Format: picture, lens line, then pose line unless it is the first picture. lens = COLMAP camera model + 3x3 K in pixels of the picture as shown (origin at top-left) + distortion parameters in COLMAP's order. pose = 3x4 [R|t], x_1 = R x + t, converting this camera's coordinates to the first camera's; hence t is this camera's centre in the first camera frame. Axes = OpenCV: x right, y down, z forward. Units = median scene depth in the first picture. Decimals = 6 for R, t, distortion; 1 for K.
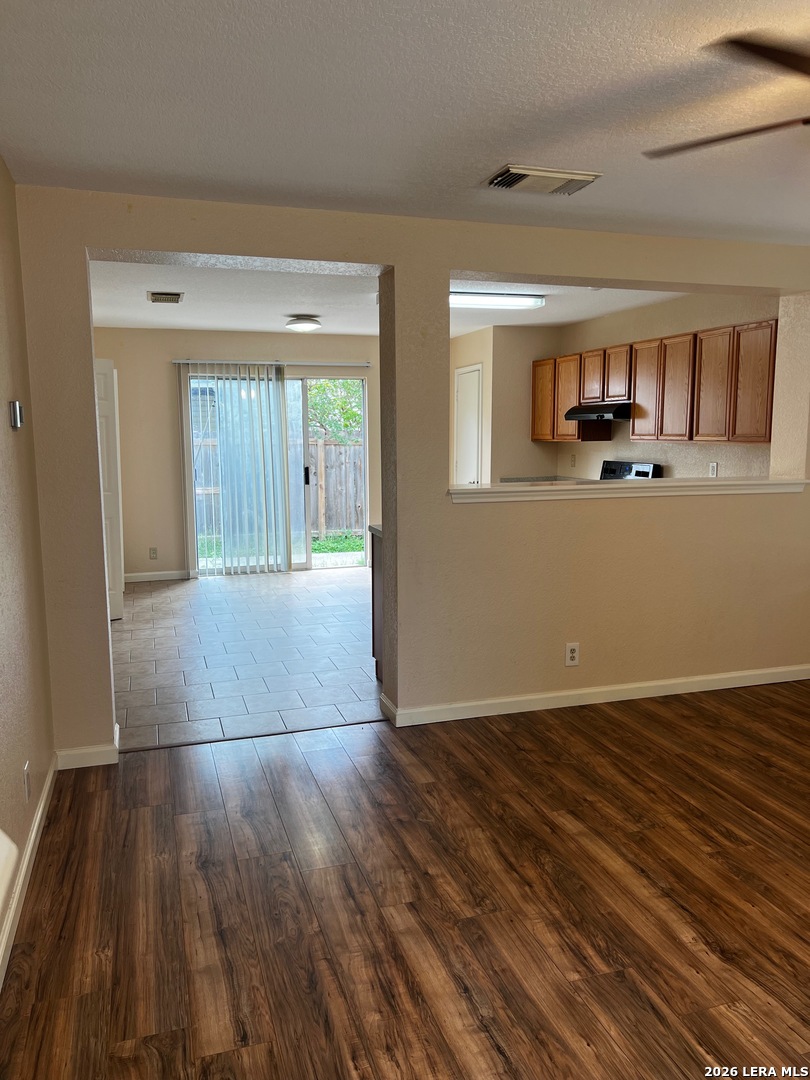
lens RADIAL K [[815.0, 0, 408.7], [0, 815.0, 540.0], [0, 0, 1]] dist [0.033073, -0.032985]
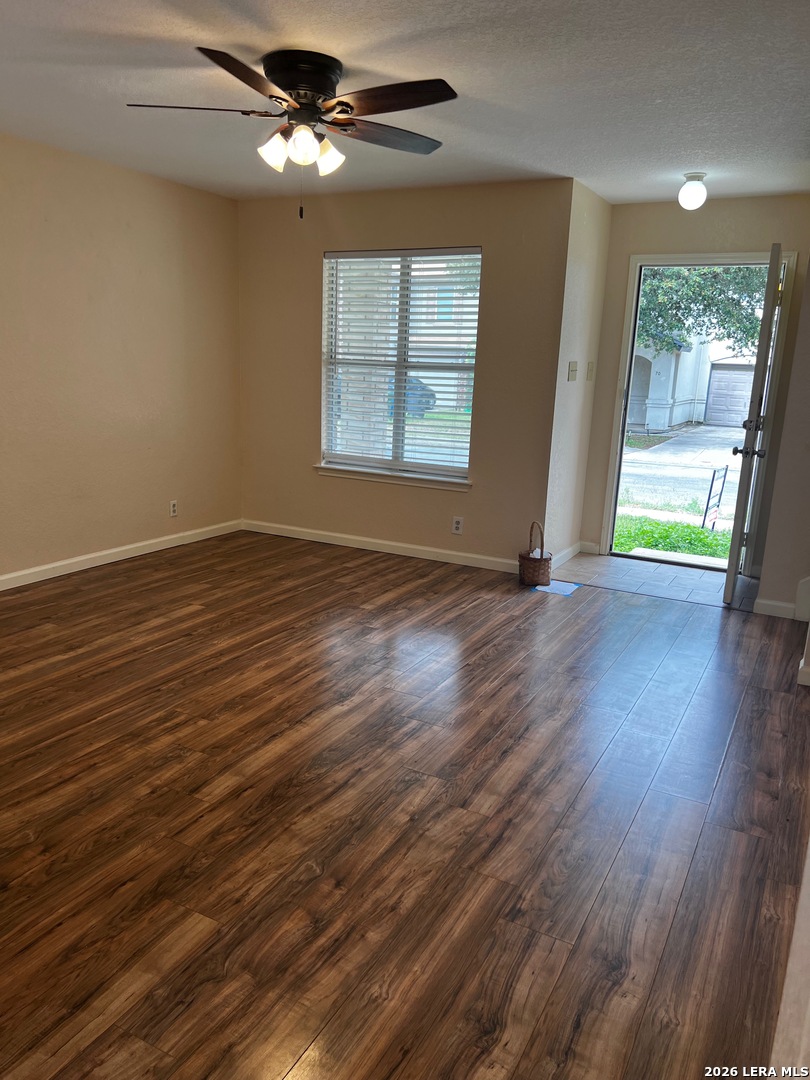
lens RADIAL K [[815.0, 0, 403.1], [0, 815.0, 545.8], [0, 0, 1]] dist [0.033073, -0.032985]
pose [[-0.695078, -0.181776, 0.695574, -0.530964], [0.065144, 0.947603, 0.312736, -0.164582], [-0.715976, 0.262688, -0.646817, 1.456357]]
